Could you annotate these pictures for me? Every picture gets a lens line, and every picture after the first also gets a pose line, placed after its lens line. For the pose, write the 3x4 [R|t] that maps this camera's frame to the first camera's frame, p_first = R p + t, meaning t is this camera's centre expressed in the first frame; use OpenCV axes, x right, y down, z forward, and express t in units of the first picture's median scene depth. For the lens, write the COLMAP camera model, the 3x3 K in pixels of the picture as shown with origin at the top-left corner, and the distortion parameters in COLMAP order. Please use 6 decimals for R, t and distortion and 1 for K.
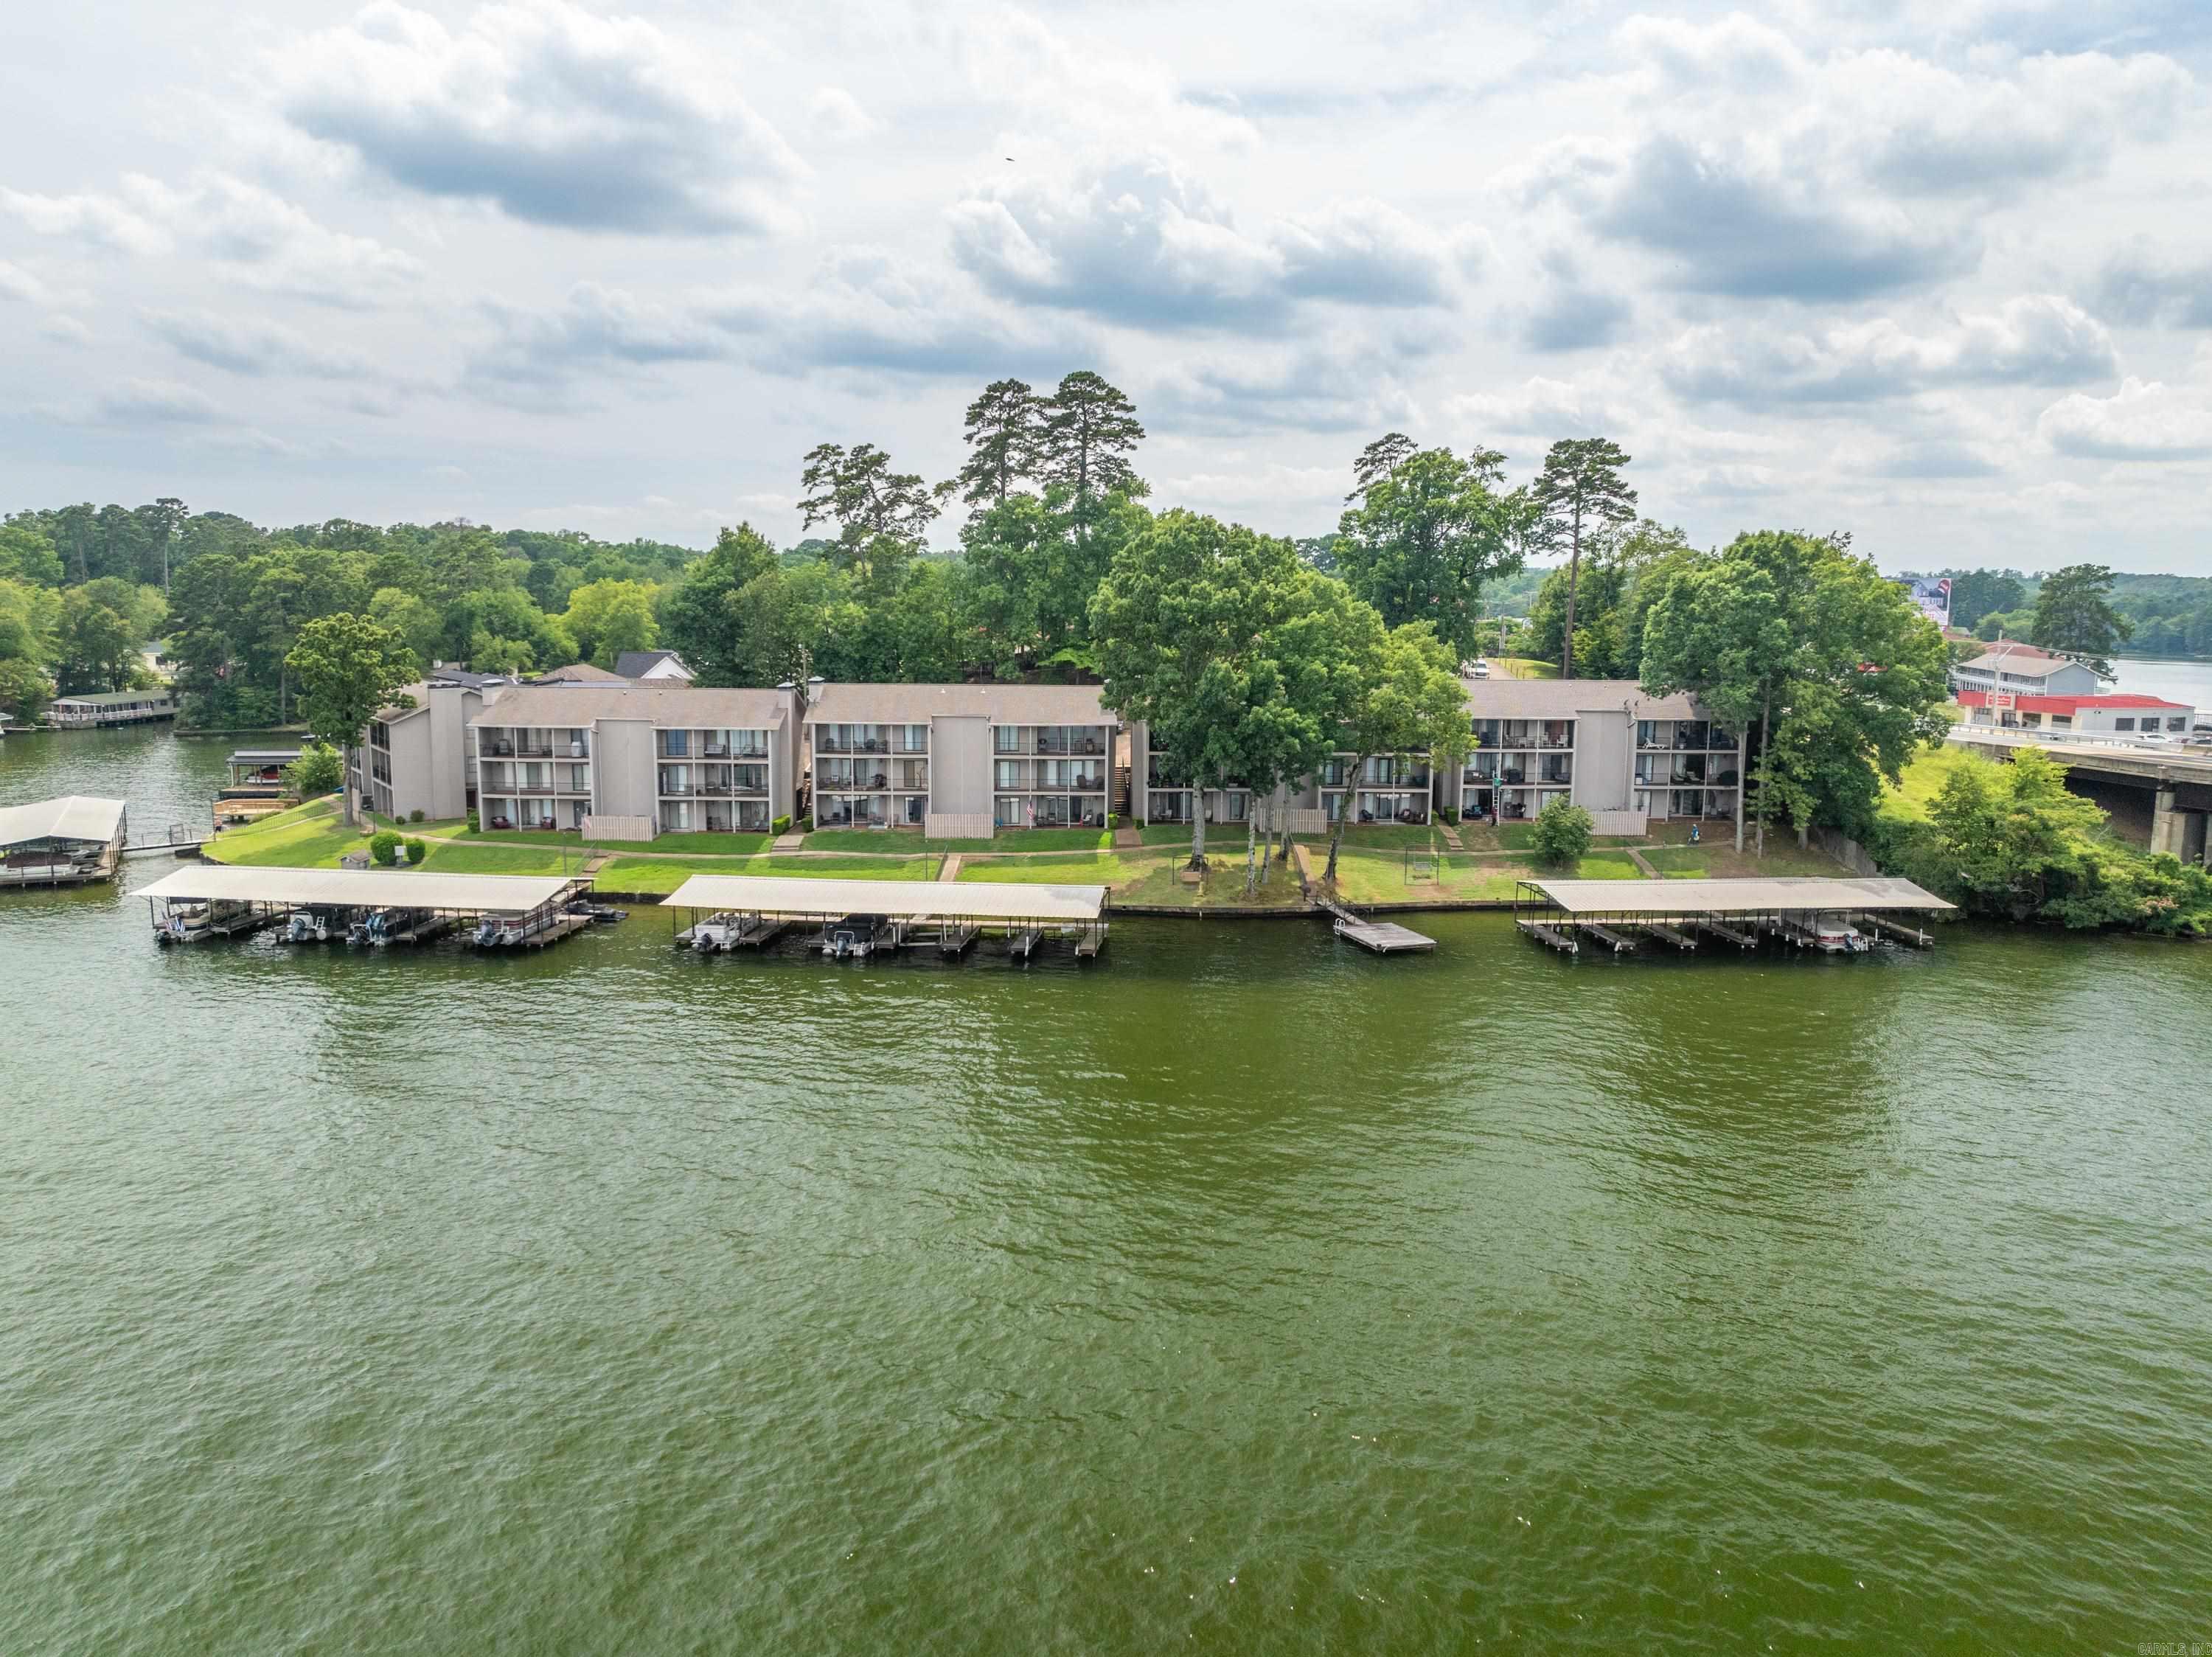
lens RADIAL K [[1579.5, 0, 1053.8], [0, 1579.5, 796.8], [0, 0, 1]] dist [-0.027538, 0.000215]
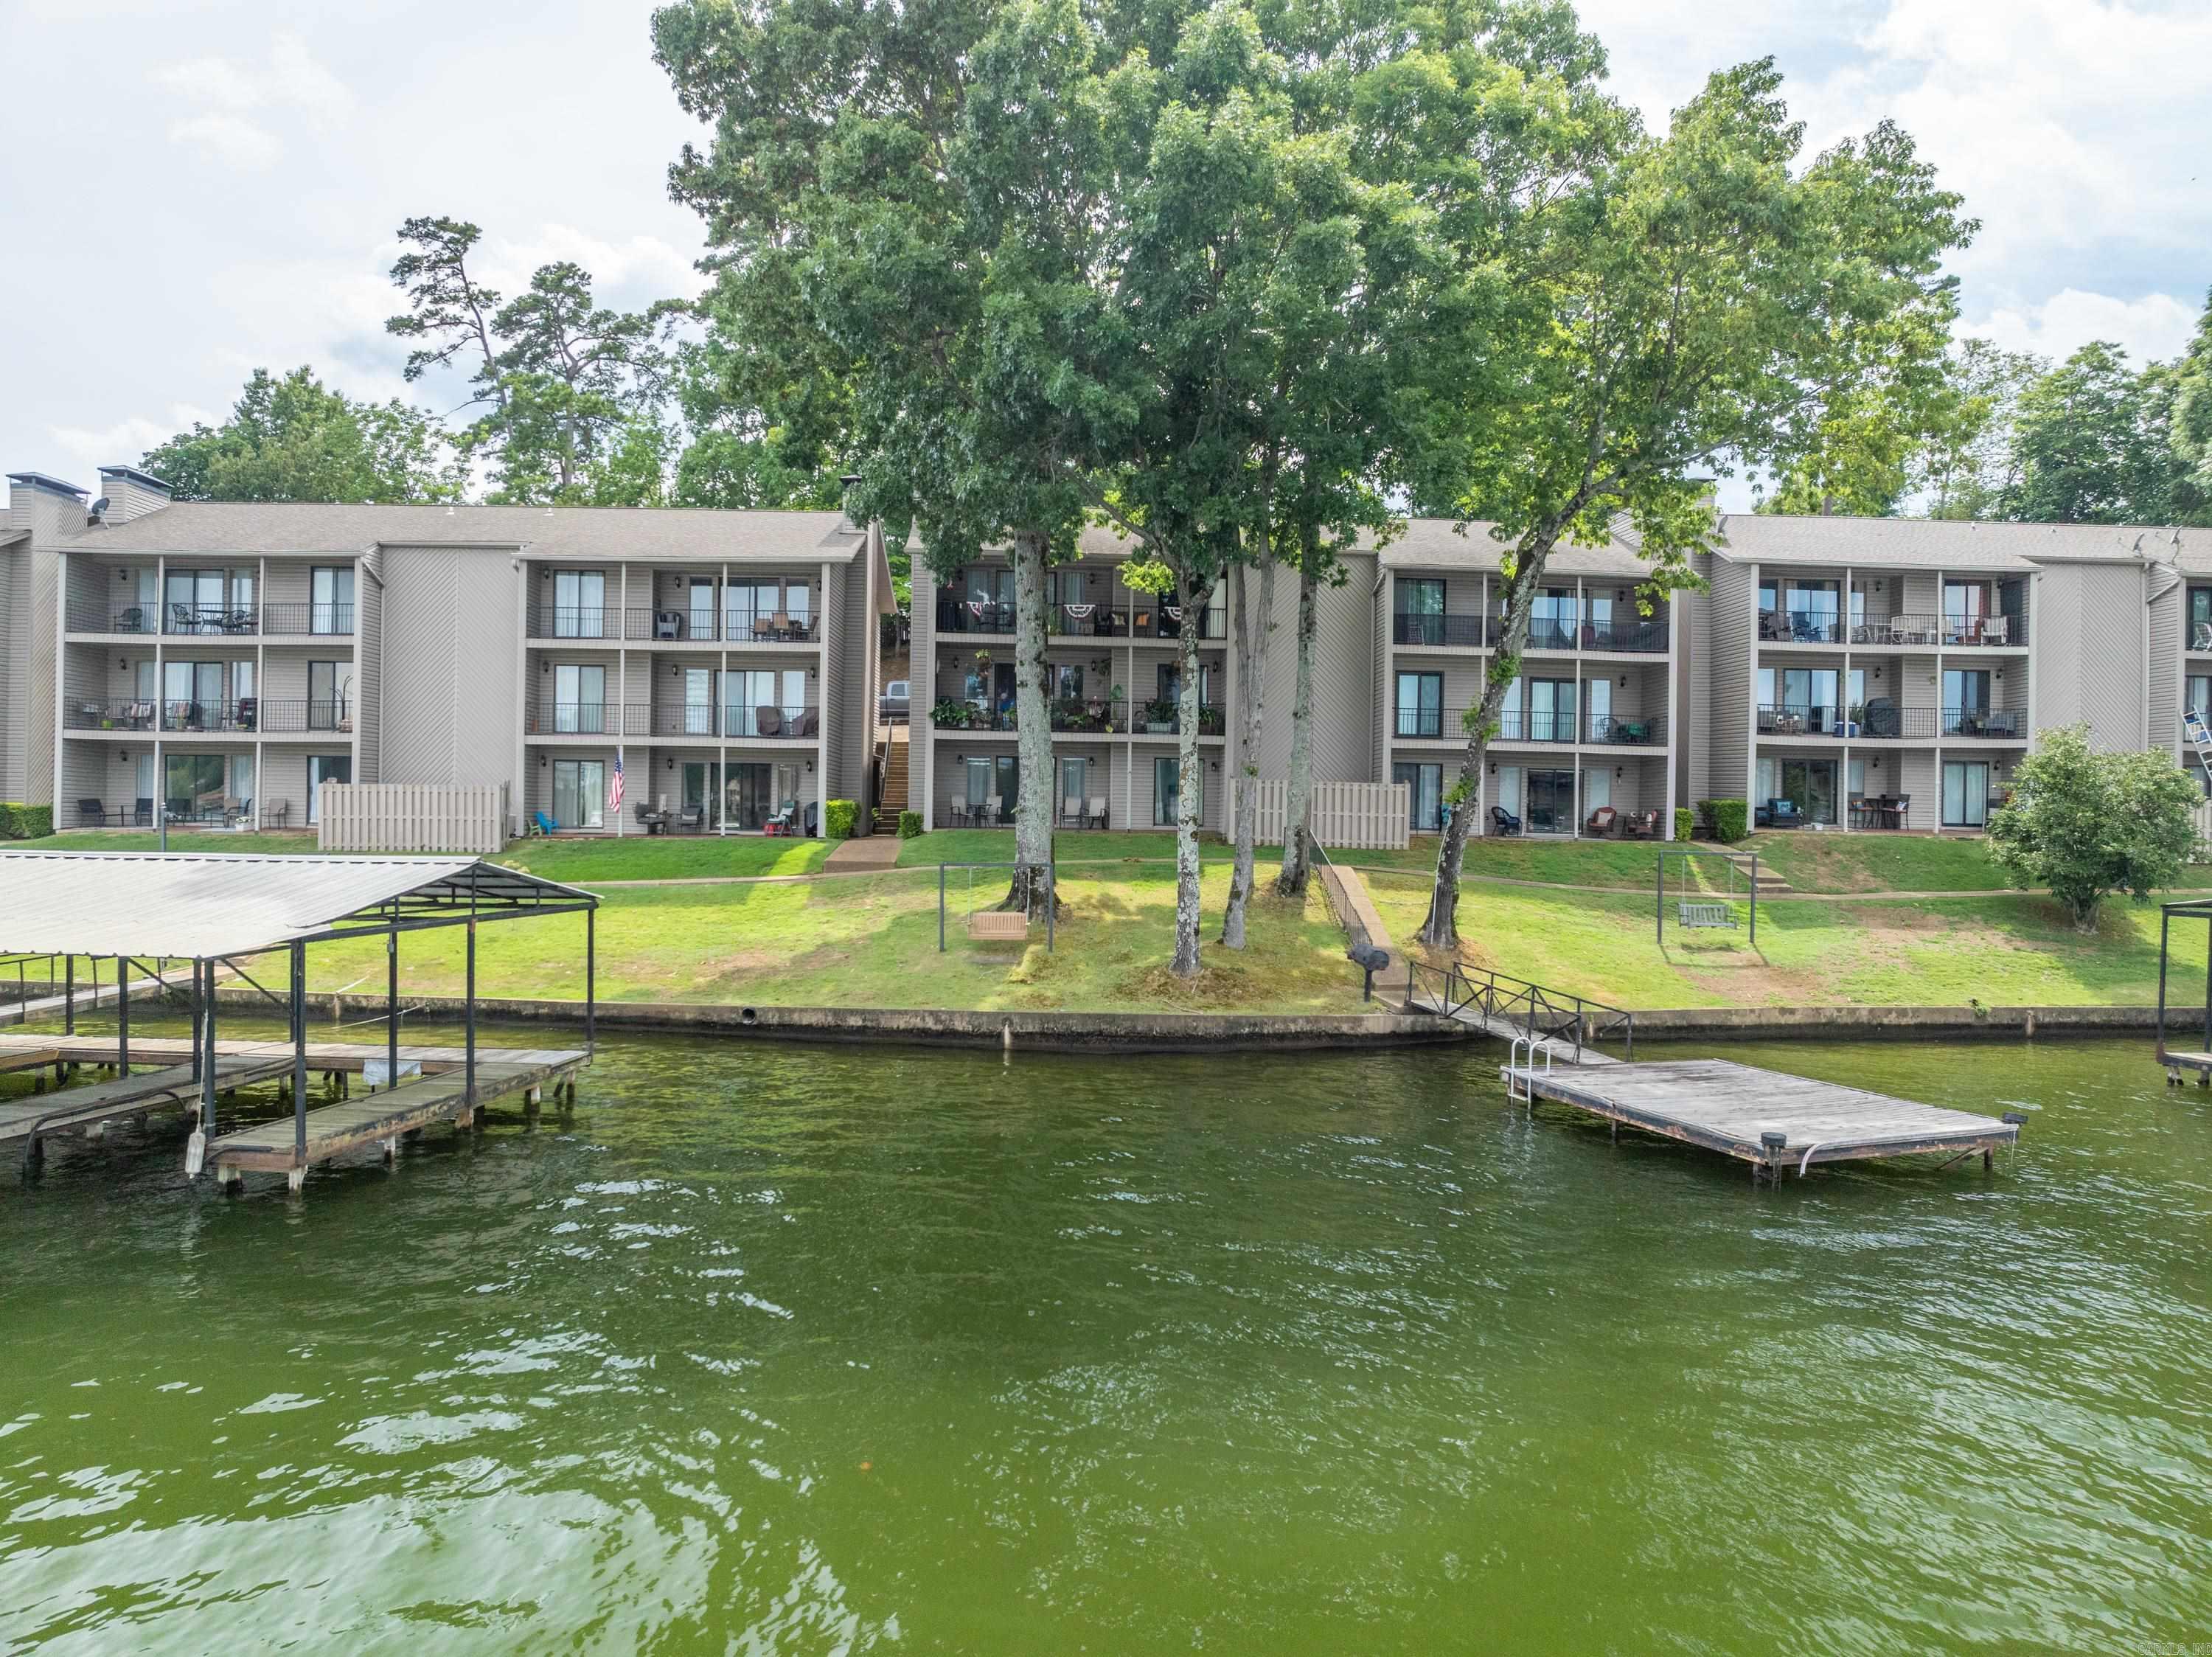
lens RADIAL K [[1567.9, 0, 1106.0], [0, 1567.9, 828.5], [0, 0, 1]] dist [-0.111007, 0.112217]
pose [[0.999534, 0.014378, 0.026917, 0.090994], [-0.010888, 0.992023, -0.125587, 0.063951], [-0.028508, 0.125235, 0.991717, 0.633988]]
